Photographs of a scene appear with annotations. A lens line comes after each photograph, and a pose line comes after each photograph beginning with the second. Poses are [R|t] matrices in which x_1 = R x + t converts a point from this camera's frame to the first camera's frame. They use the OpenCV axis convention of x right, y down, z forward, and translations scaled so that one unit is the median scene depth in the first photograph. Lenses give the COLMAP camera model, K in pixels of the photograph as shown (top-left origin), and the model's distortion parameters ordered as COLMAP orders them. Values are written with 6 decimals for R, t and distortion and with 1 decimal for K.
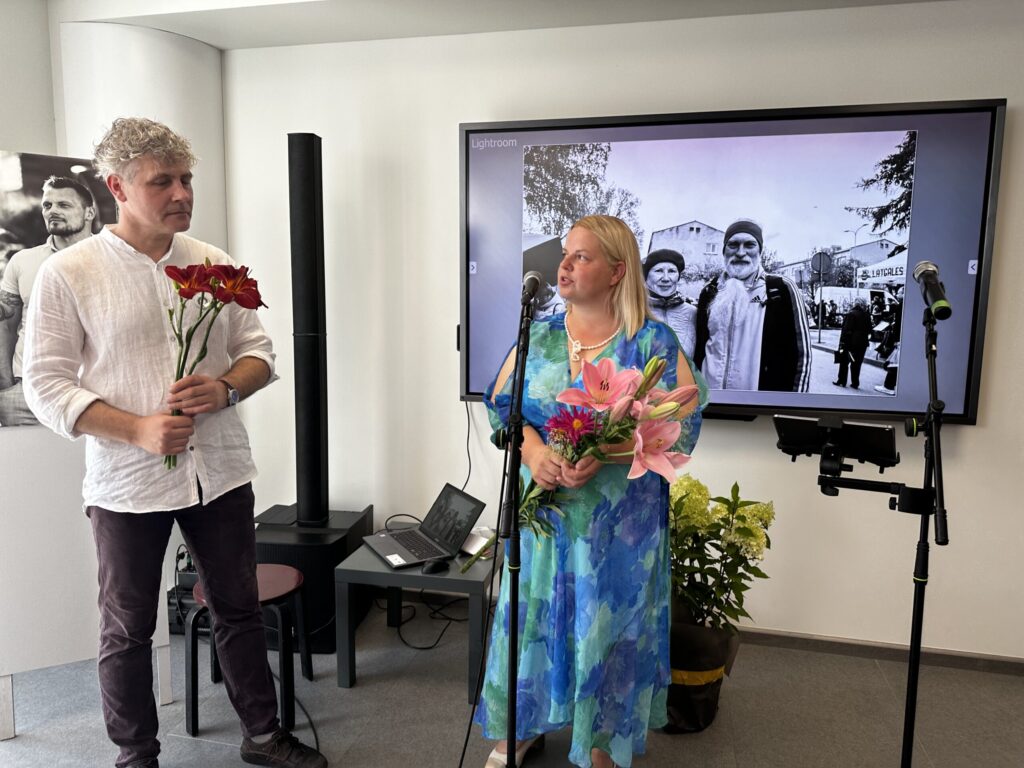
lens RADIAL K [[718.1, 0, 512.8], [0, 718.1, 391.3], [0, 0, 1]] dist [0.071787, -0.081307]
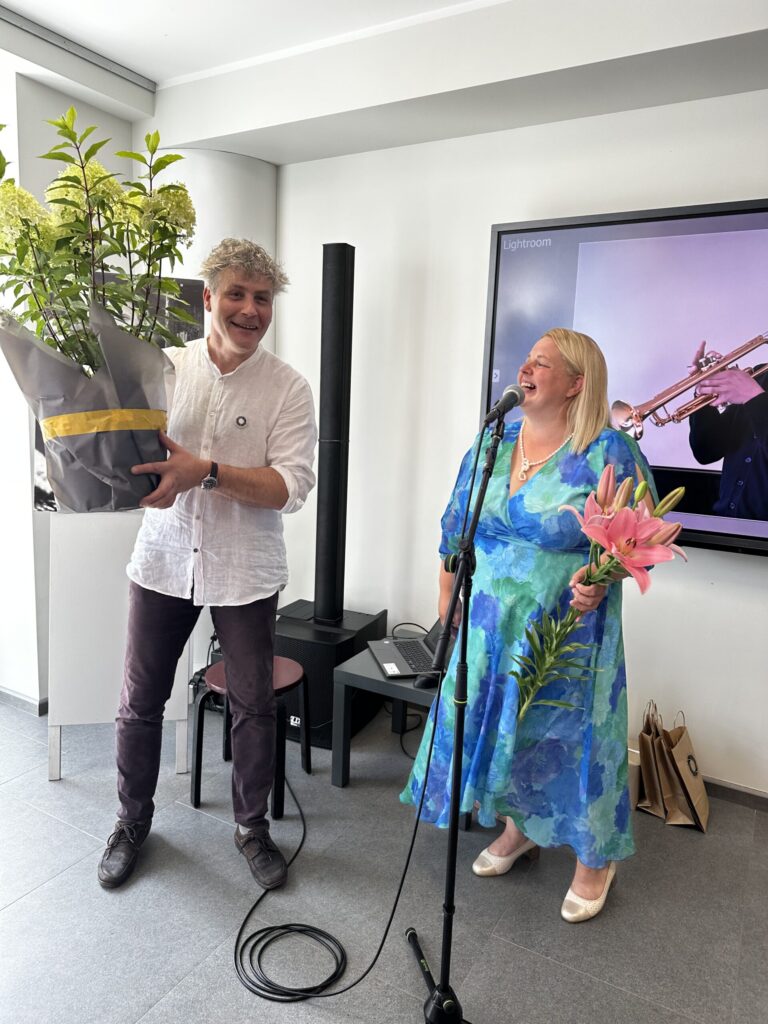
lens RADIAL K [[720.4, 0, 381.4], [0, 720.4, 504.6], [0, 0, 1]] dist [0.065039, -0.083056]
pose [[0.956078, 0.065812, -0.285628, 0.088511], [-0.061348, 0.997814, 0.024558, -0.015987], [0.286620, -0.005957, 0.958026, 0.037427]]
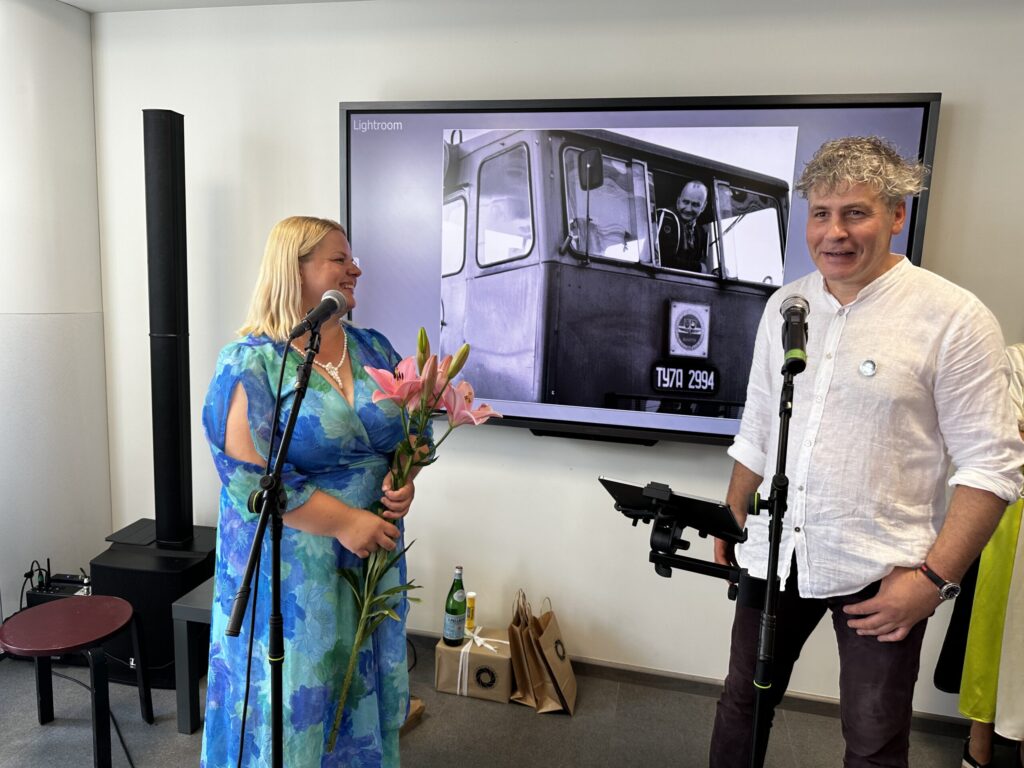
lens RADIAL K [[720.4, 0, 511.6], [0, 720.4, 386.7], [0, 0, 1]] dist [0.065039, -0.083056]
pose [[0.999630, 0.026582, 0.005793, 0.146247], [-0.026729, 0.999278, 0.026998, -0.052991], [-0.005071, -0.027143, 0.999619, 0.102170]]
